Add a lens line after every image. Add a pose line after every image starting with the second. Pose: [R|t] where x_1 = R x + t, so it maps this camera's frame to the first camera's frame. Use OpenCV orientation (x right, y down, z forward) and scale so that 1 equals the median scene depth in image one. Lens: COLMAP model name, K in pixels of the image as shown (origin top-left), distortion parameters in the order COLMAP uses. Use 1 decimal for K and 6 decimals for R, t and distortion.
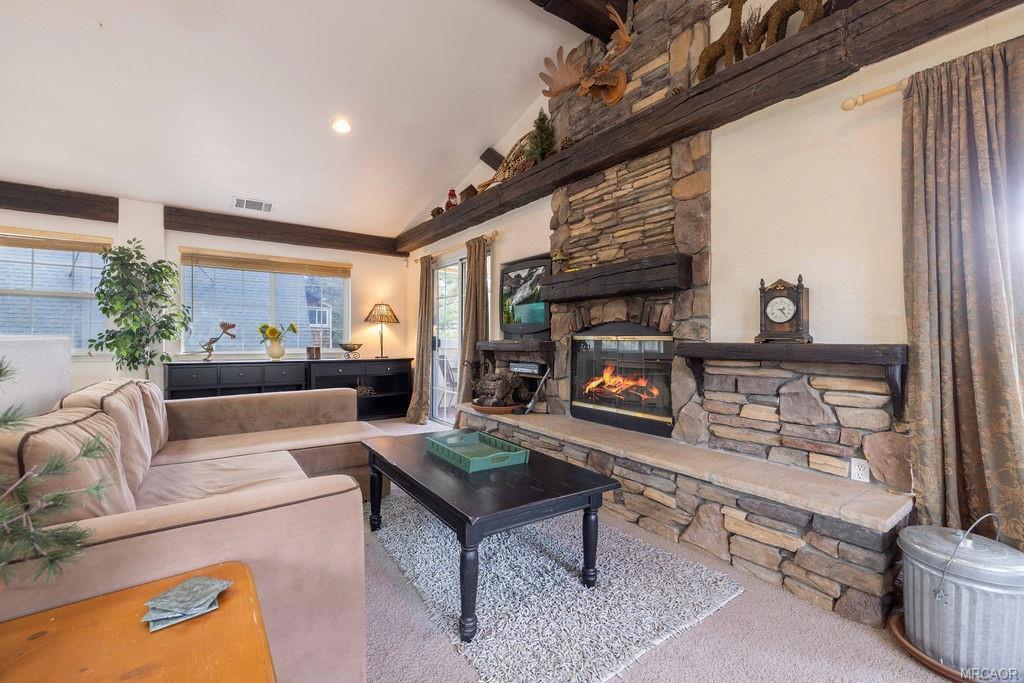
lens RADIAL K [[434.0, 0, 510.4], [0, 434.0, 336.4], [0, 0, 1]] dist [0.001505, -0.001195]
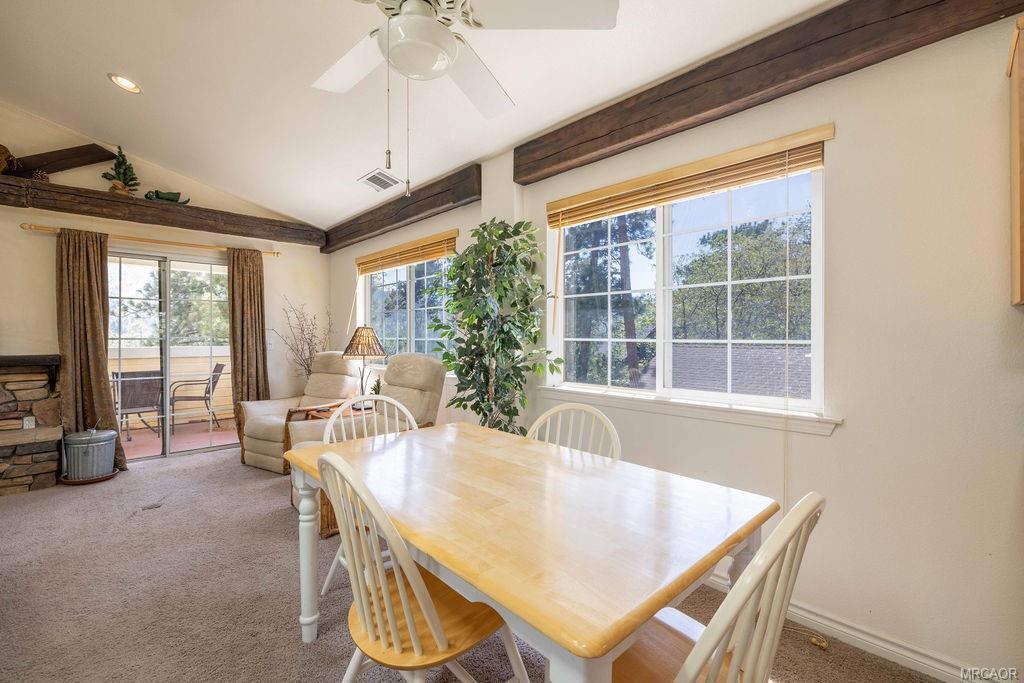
lens RADIAL K [[434.0, 0, 513.2], [0, 434.0, 336.6], [0, 0, 1]] dist [0.001505, -0.001195]
pose [[-0.162101, -0.004534, 0.986764, -1.098562], [-0.002647, 0.999988, 0.004160, -0.060327], [-0.986771, -0.001938, -0.162111, -0.602805]]
